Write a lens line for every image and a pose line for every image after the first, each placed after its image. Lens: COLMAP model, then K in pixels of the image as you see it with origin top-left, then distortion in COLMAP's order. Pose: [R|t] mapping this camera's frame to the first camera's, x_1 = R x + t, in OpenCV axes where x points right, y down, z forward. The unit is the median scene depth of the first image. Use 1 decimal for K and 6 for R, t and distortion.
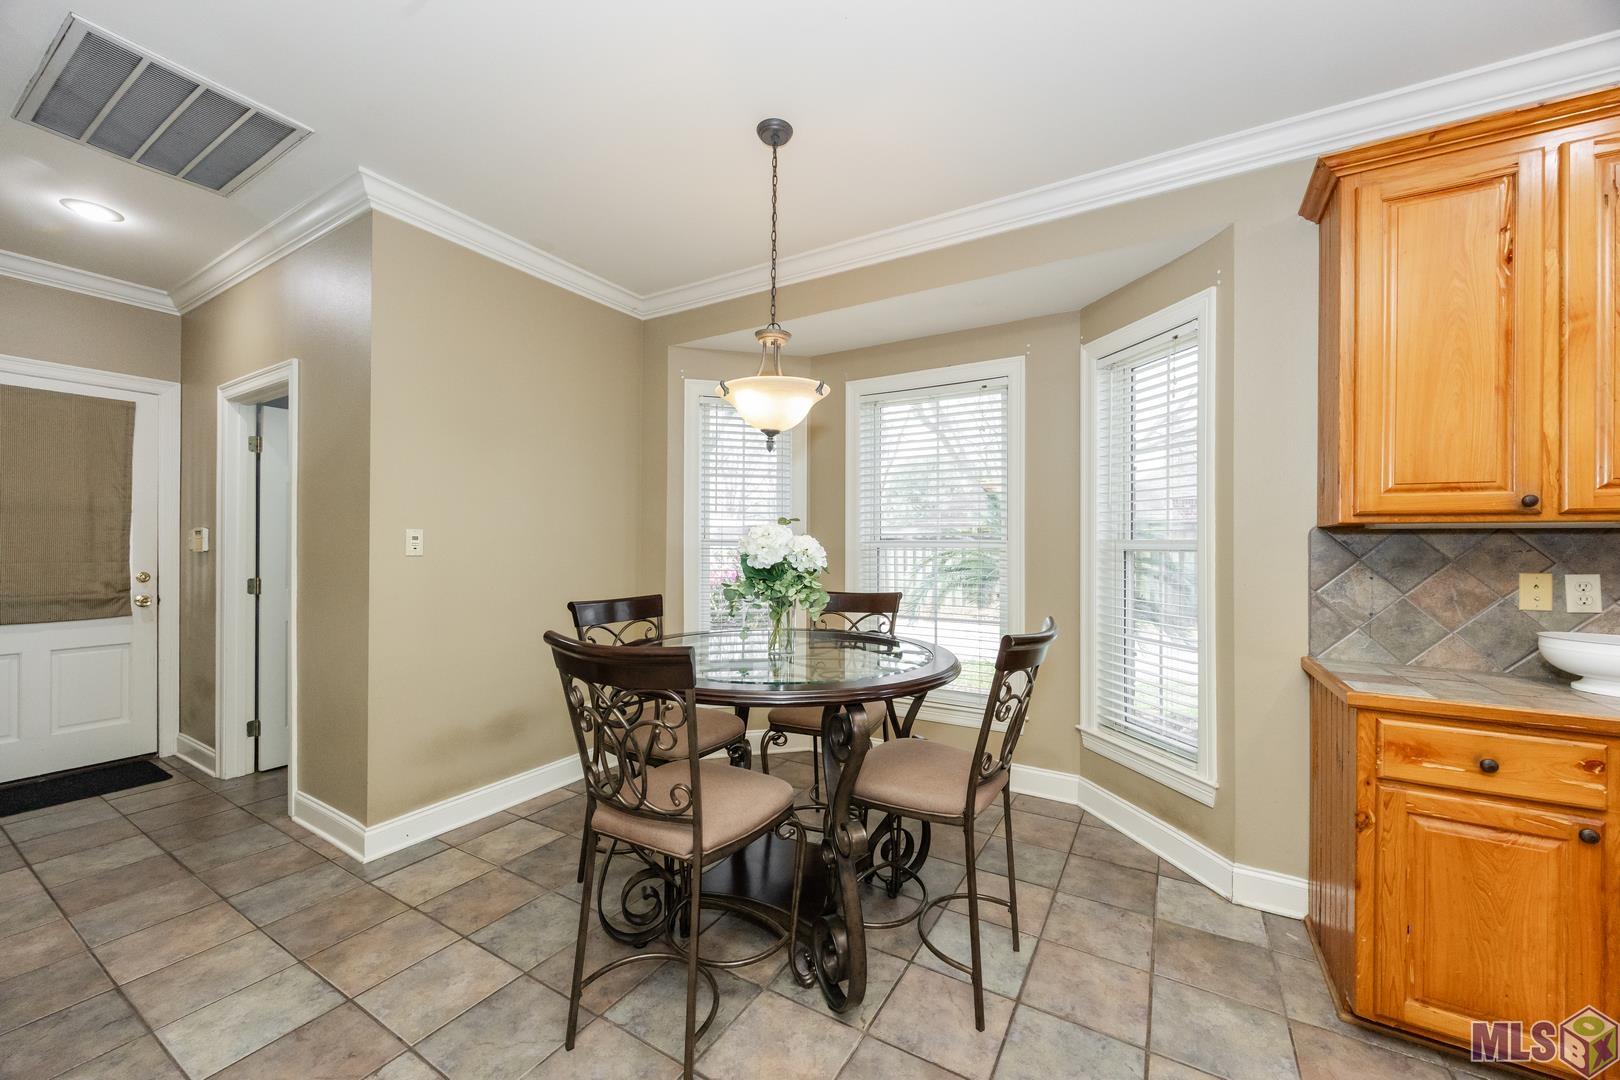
lens RADIAL K [[623.4, 0, 810.0], [0, 623.4, 540.0], [0, 0, 1]] dist [-0.000051, -0.000008]
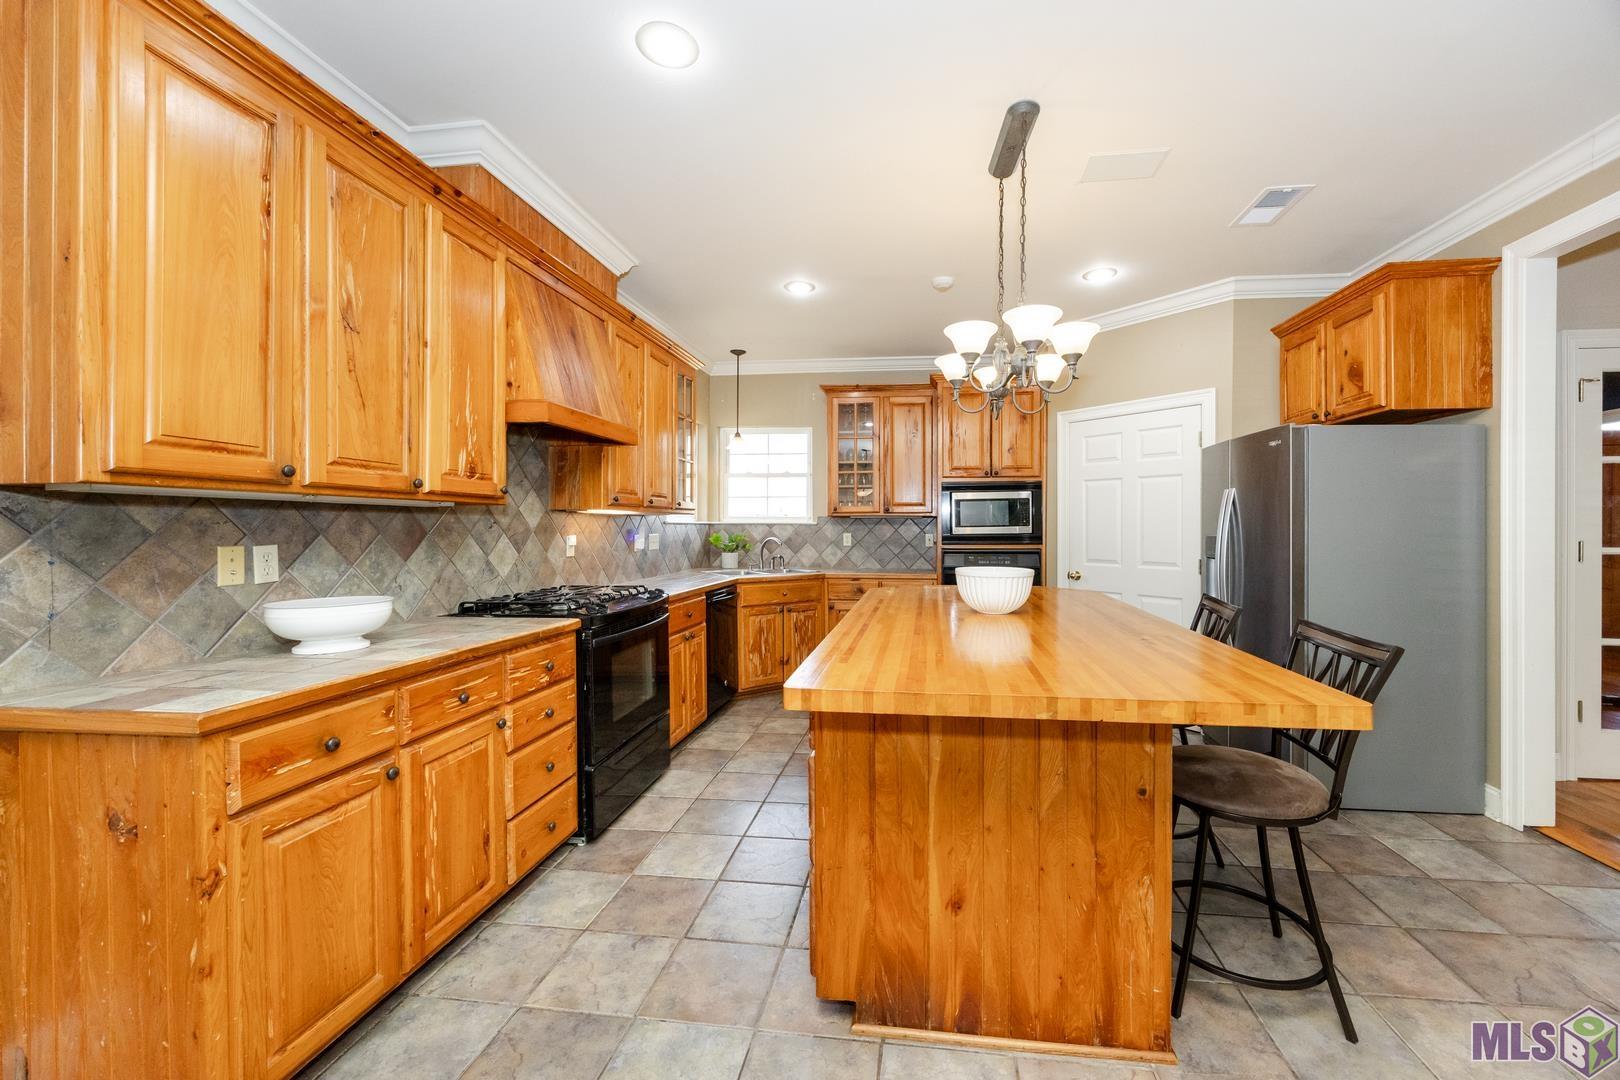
lens RADIAL K [[644.2, 0, 846.2], [0, 644.2, 527.7], [0, 0, 1]] dist [0.000699, 0.000072]
pose [[-0.403533, -0.009526, 0.914915, -0.112817], [-0.011470, 0.999920, 0.005352, 0.009406], [-0.914893, -0.008334, -0.403610, 0.543167]]
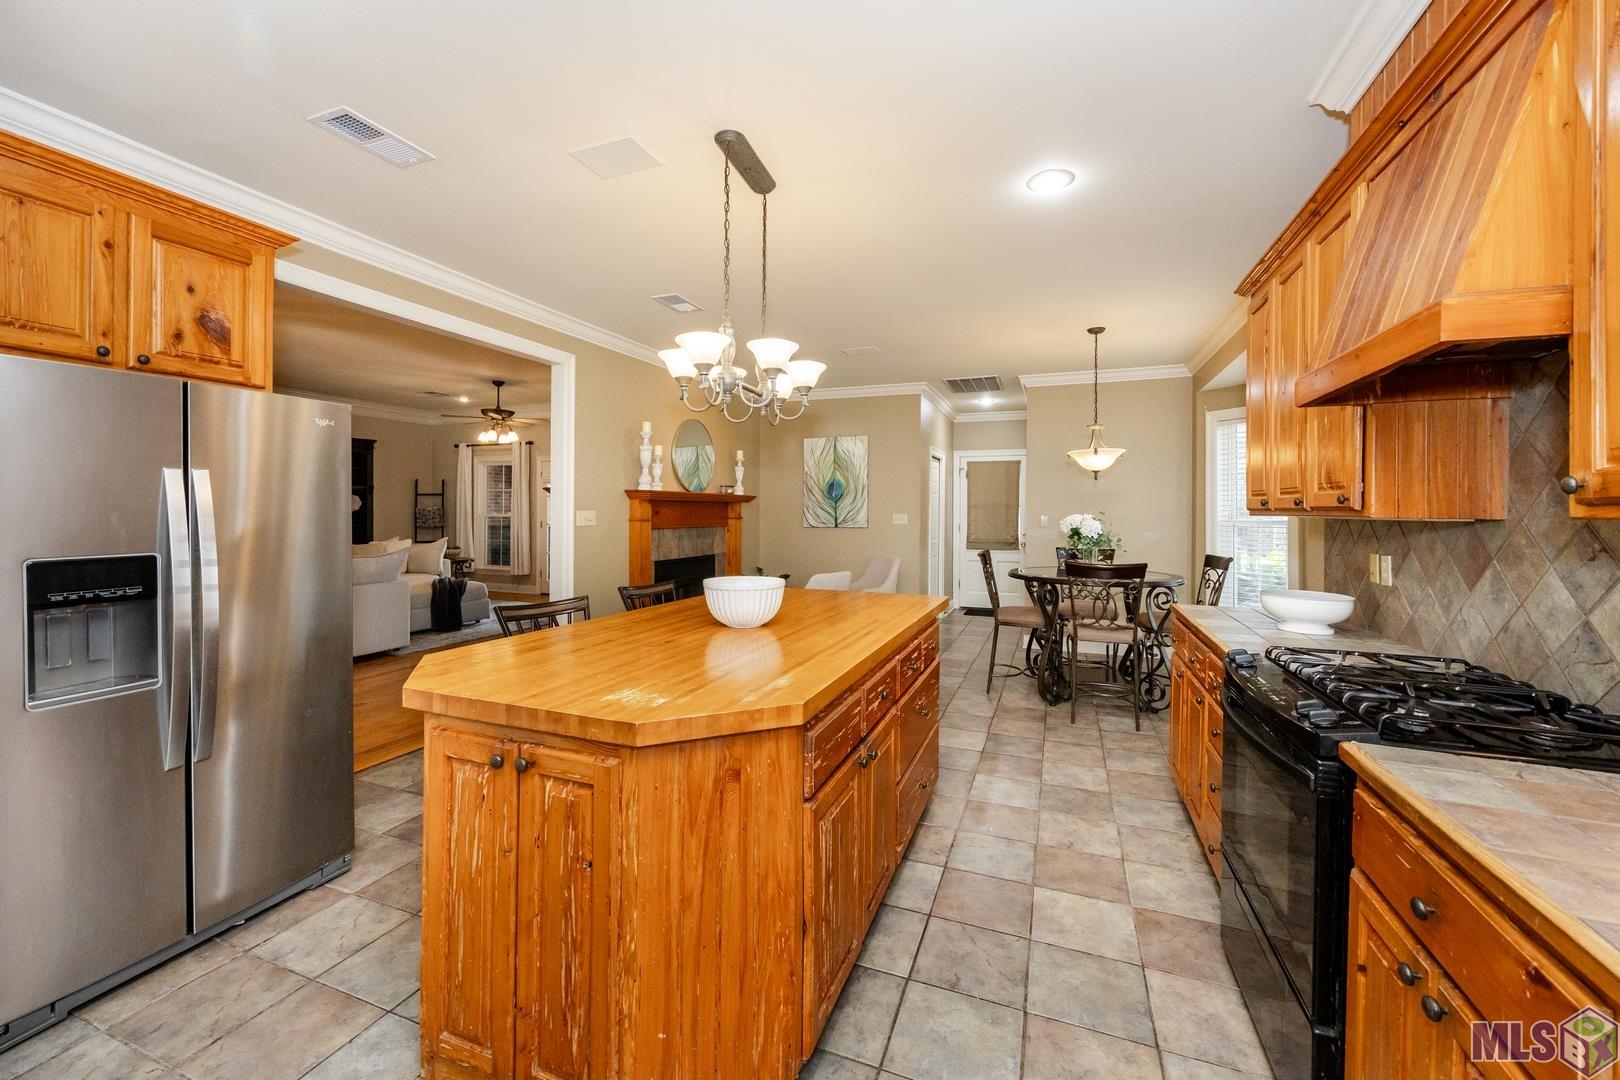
lens RADIAL K [[623.4, 0, 810.0], [0, 623.4, 540.0], [0, 0, 1]] dist [-0.000051, -0.000008]
pose [[0.160681, 0.033094, -0.986452, 2.277886], [0.001273, 0.999430, 0.033737, -0.023875], [0.987006, -0.006677, 0.160547, -0.380769]]
